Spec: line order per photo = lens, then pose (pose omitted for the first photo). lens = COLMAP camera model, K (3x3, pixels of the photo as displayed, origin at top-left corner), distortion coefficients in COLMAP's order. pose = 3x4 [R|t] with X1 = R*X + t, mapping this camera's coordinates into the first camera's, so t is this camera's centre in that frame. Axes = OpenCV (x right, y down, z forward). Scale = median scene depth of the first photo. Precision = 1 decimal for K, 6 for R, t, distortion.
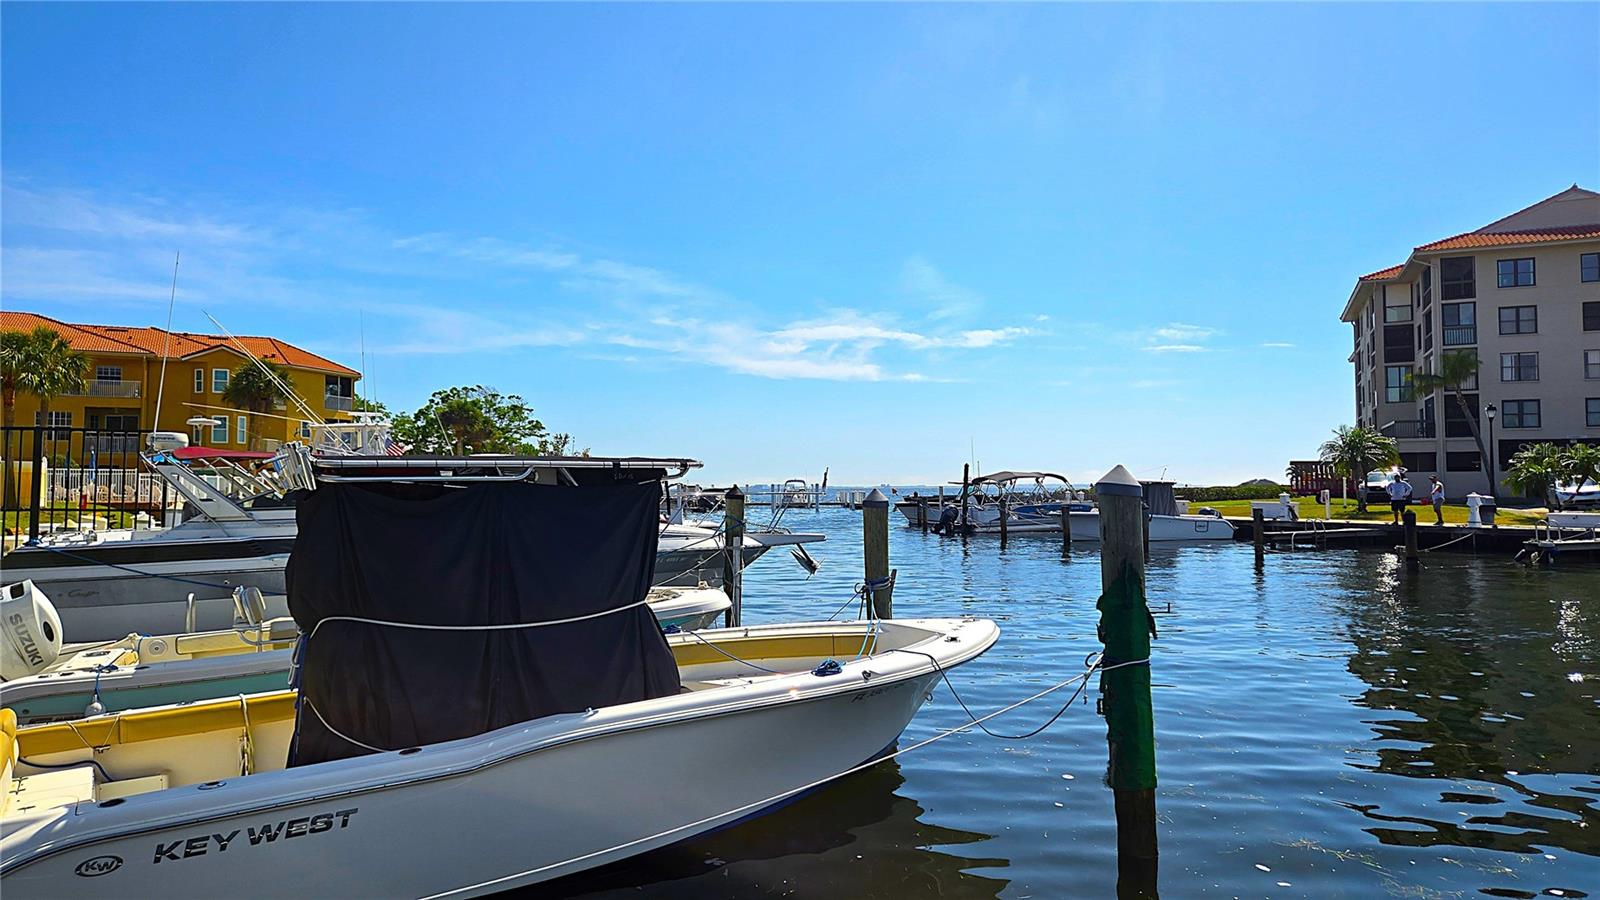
lens RADIAL K [[1087.8, 0, 803.6], [0, 1087.8, 439.7], [0, 0, 1]] dist [0.069121, -0.035347]
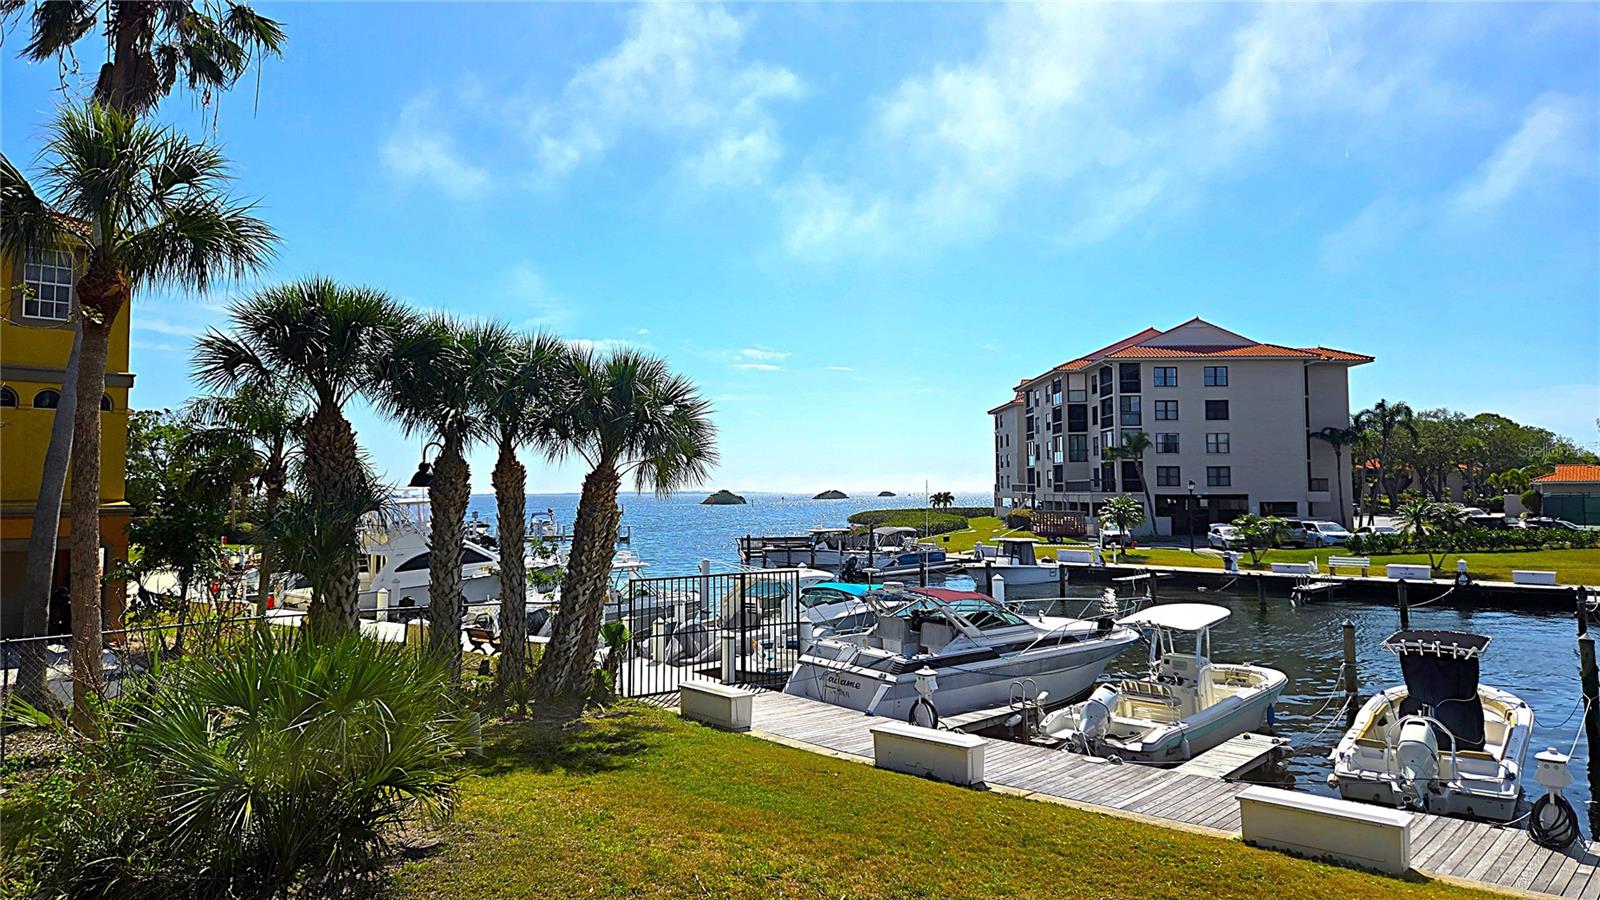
lens RADIAL K [[1087.8, 0, 799.1], [0, 1087.8, 449.0], [0, 0, 1]] dist [0.069121, -0.035347]
pose [[0.923572, 0.017371, 0.383031, -0.288878], [-0.019519, 0.999808, 0.001721, -0.044951], [-0.382927, -0.009066, 0.923734, -0.101911]]
